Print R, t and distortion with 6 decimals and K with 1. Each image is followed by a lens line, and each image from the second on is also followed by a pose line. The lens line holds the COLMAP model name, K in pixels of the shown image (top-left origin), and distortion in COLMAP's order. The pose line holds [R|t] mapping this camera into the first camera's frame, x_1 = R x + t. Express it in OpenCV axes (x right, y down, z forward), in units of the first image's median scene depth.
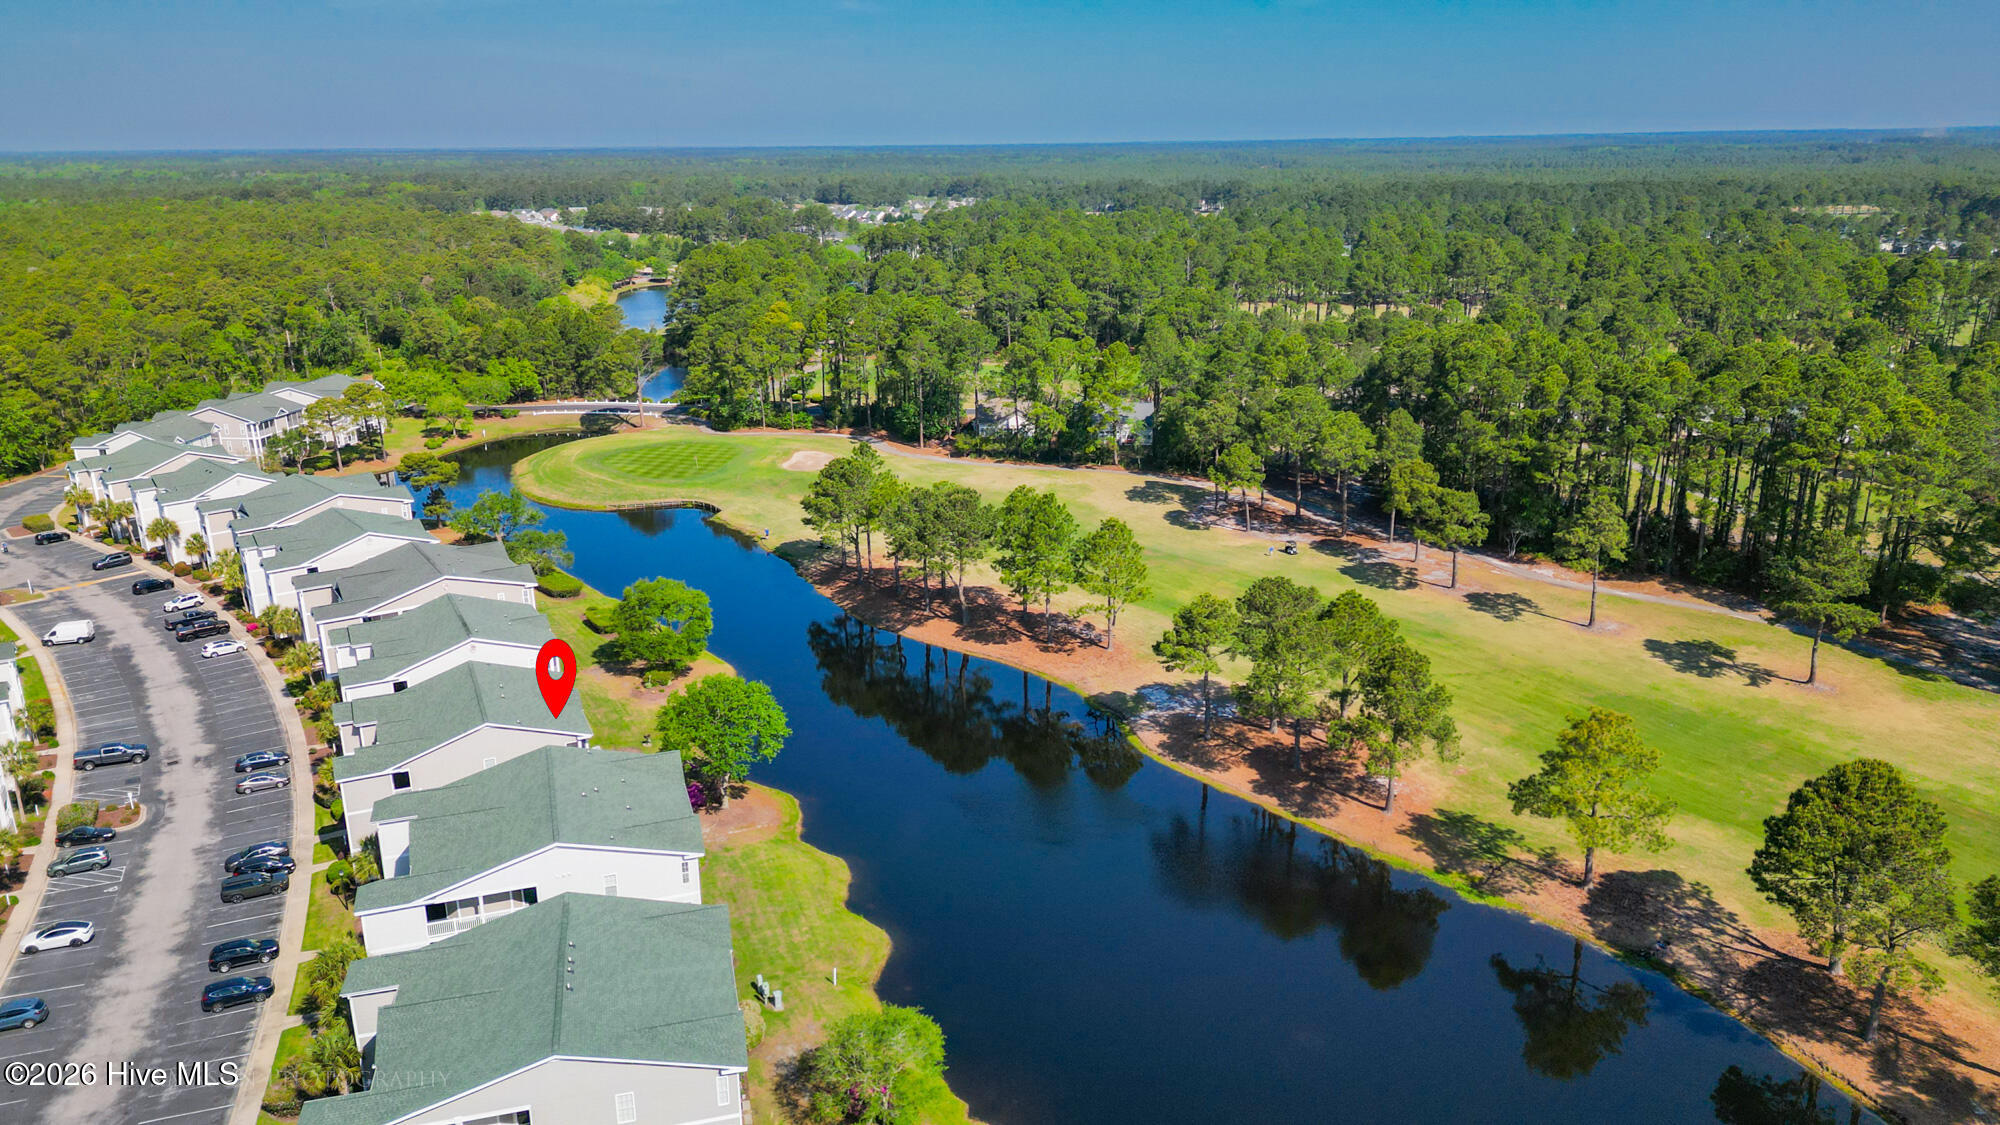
lens RADIAL K [[1359.1, 0, 1000.0], [0, 1359.1, 562.5], [0, 0, 1]] dist [0.082696, -0.087697]
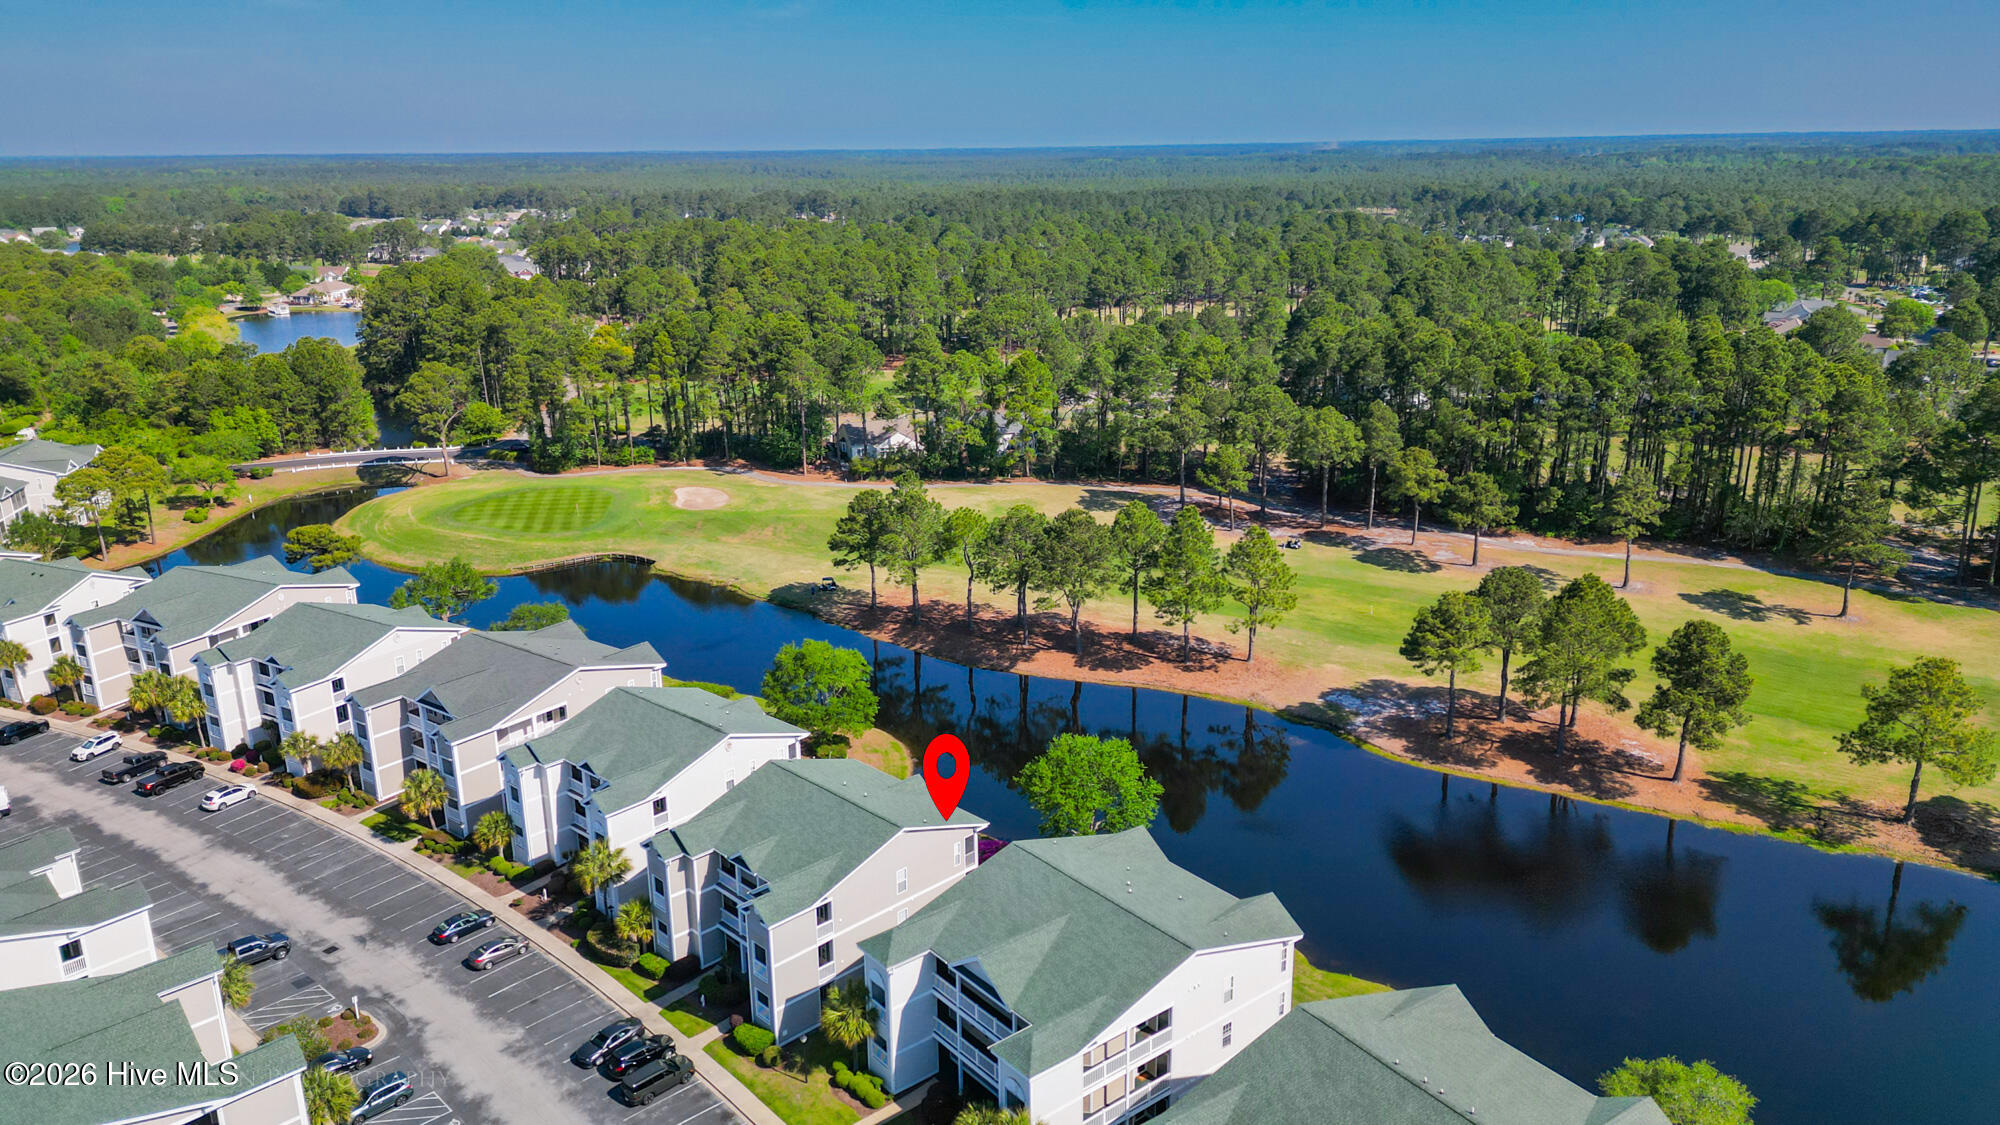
lens RADIAL K [[1359.1, 0, 1000.0], [0, 1359.1, 562.5], [0, 0, 1]] dist [0.082696, -0.087697]
pose [[0.944369, -0.097440, 0.314123, -0.233204], [0.099610, 0.994984, 0.009178, -0.019948], [-0.313442, 0.022623, 0.949338, 0.074550]]
